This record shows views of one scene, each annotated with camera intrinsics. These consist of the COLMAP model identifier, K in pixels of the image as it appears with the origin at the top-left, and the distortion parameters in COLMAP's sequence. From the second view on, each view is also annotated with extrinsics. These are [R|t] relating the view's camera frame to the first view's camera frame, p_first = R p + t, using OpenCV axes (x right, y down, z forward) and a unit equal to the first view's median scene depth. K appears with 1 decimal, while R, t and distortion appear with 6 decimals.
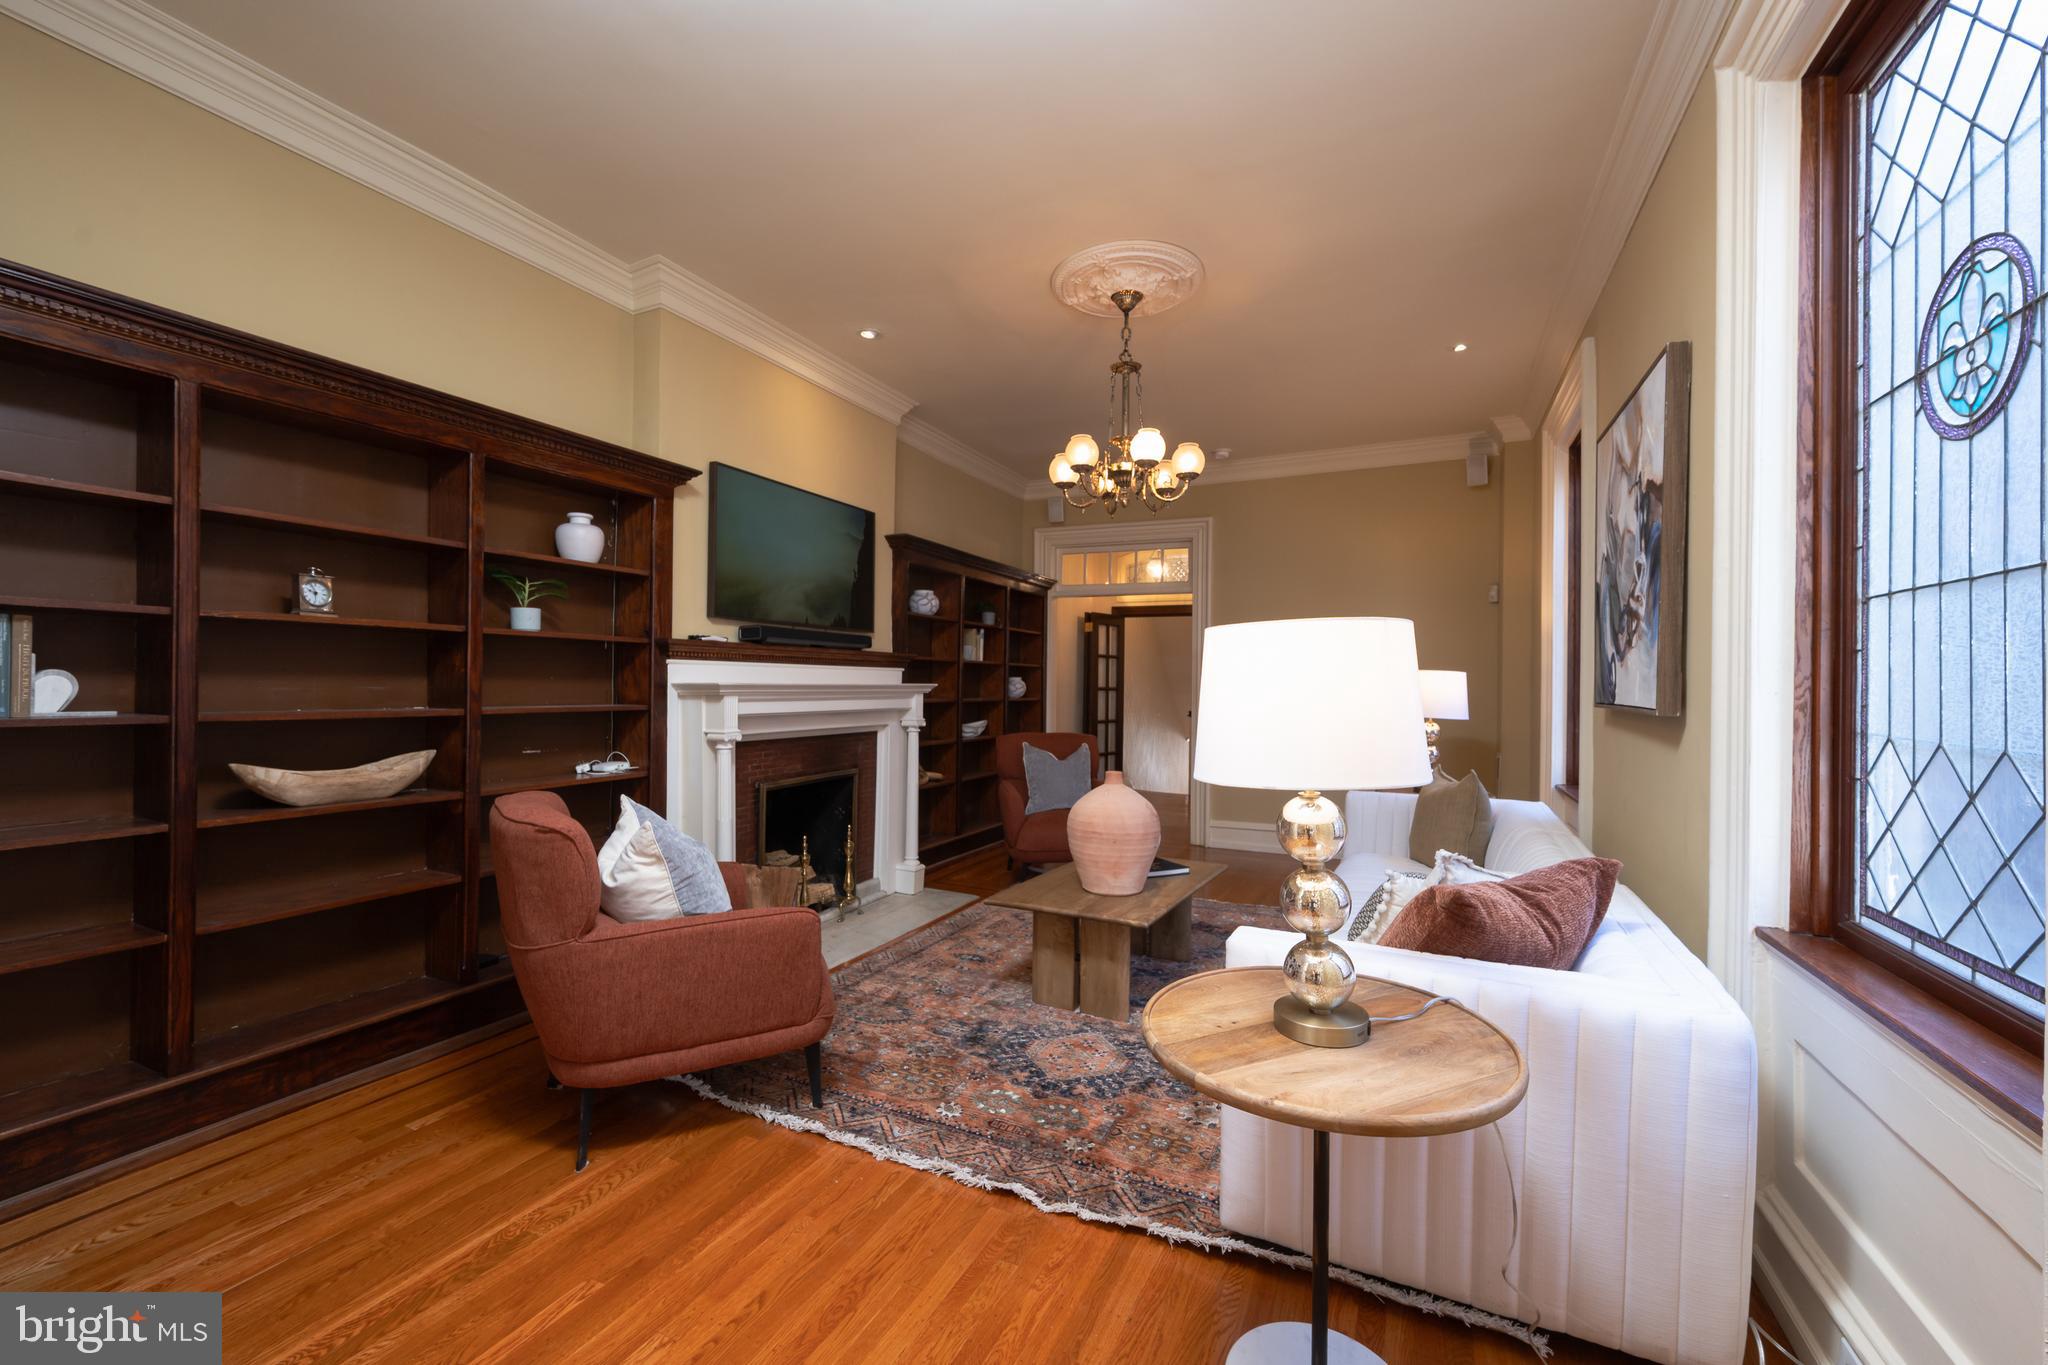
lens RADIAL K [[885.1, 0, 1016.1], [0, 885.1, 689.3], [0, 0, 1]] dist [0.000643, 0.000016]
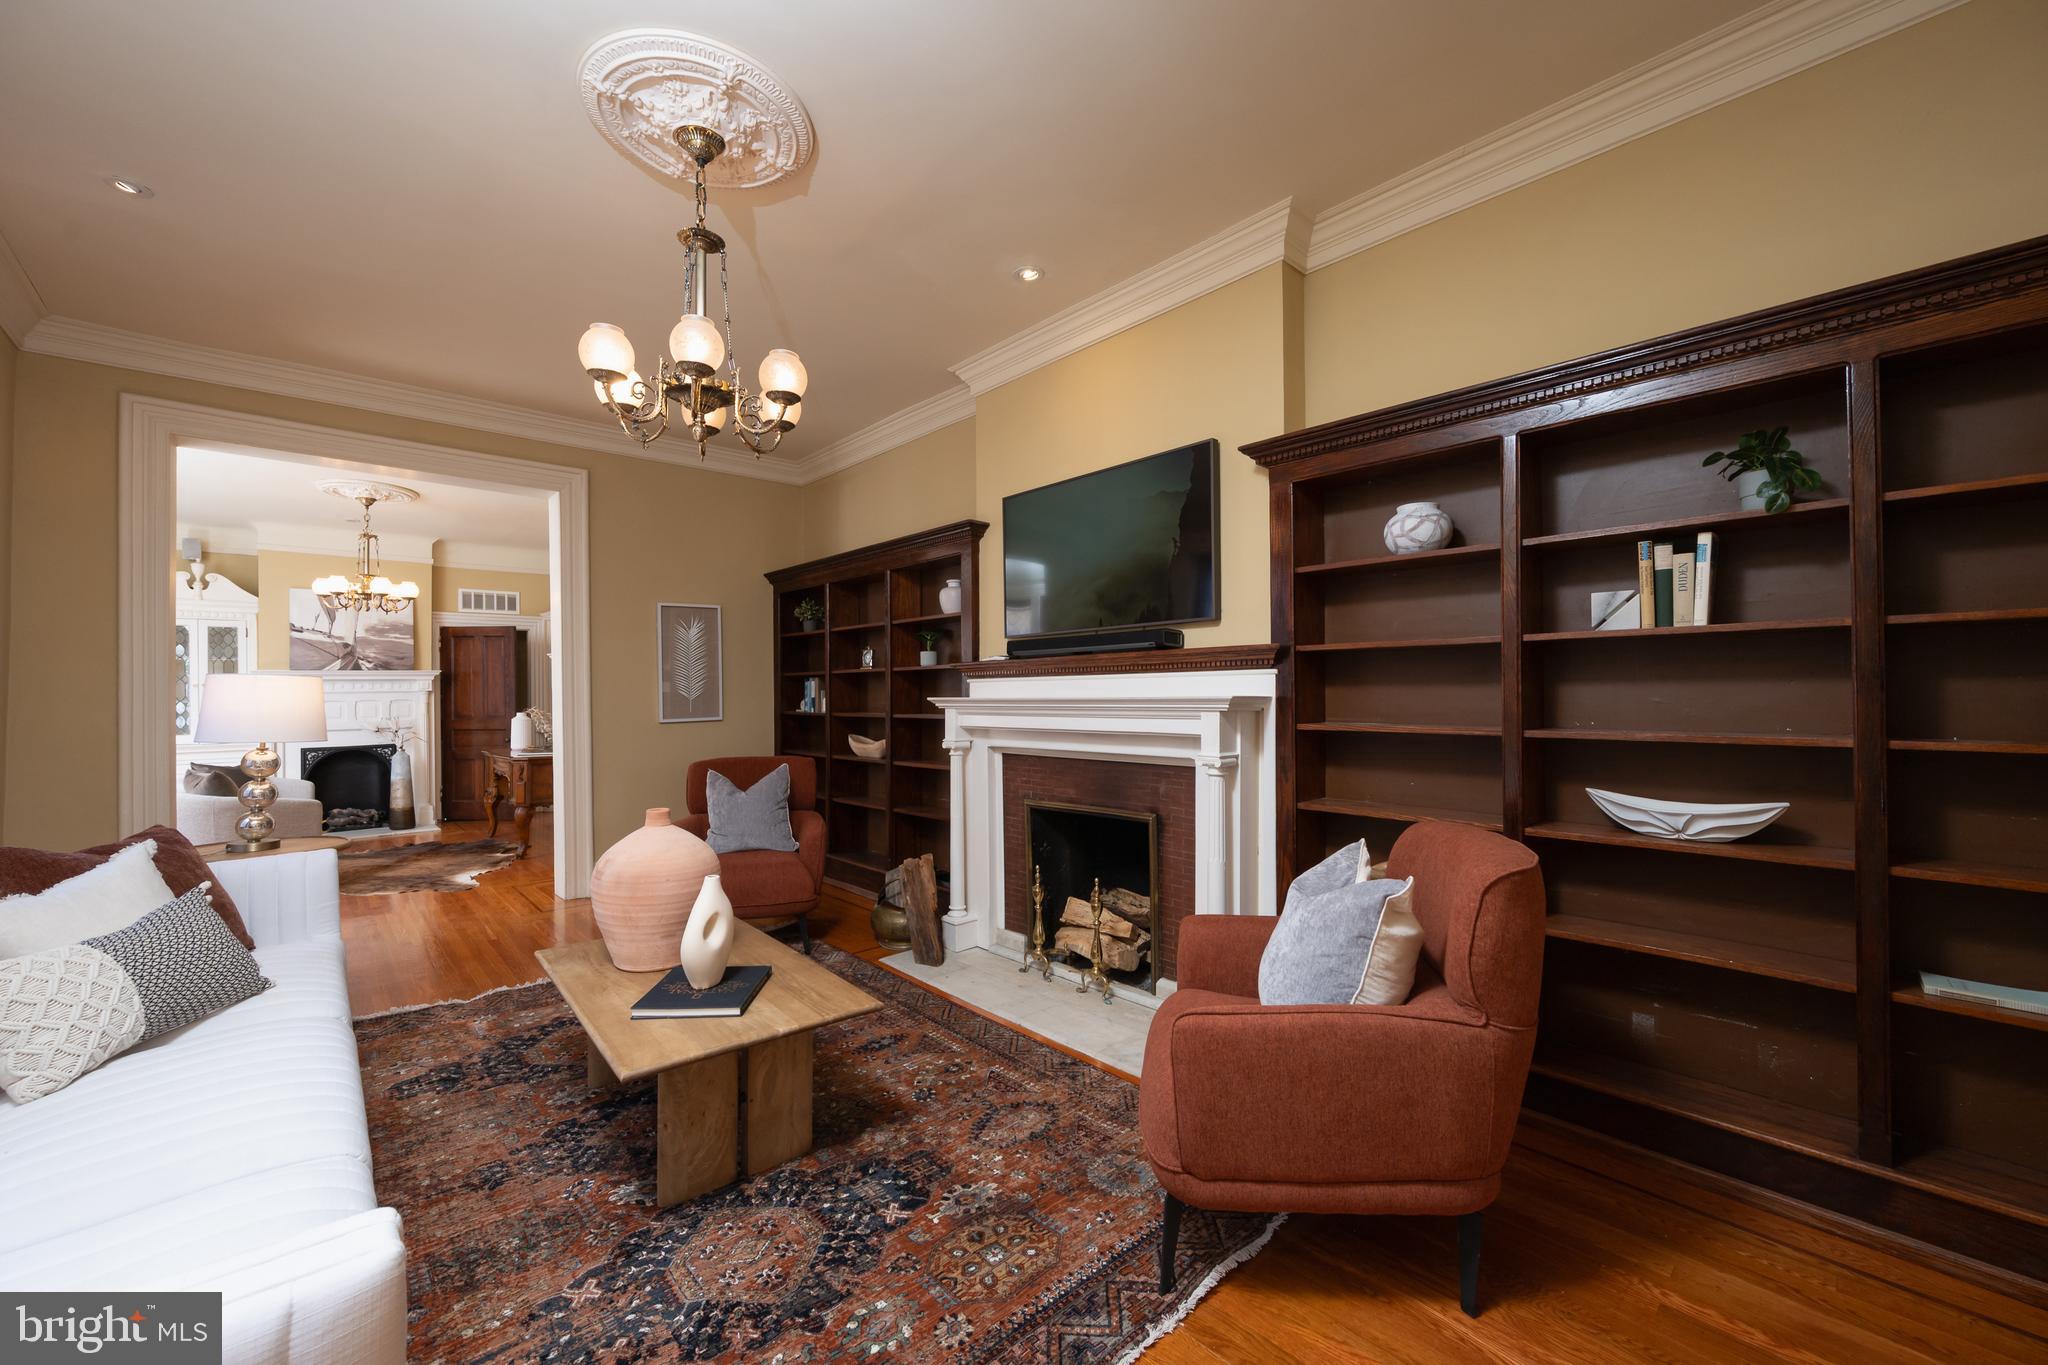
lens RADIAL K [[804.7, 0, 1018.7], [0, 804.7, 683.0], [0, 0, 1]] dist [0.001829, 0.000243]
pose [[-0.407854, -0.009105, -0.913002, 0.431574], [0.007760, 0.999880, -0.013438, -0.009023], [0.913014, -0.012565, -0.407734, 1.078138]]
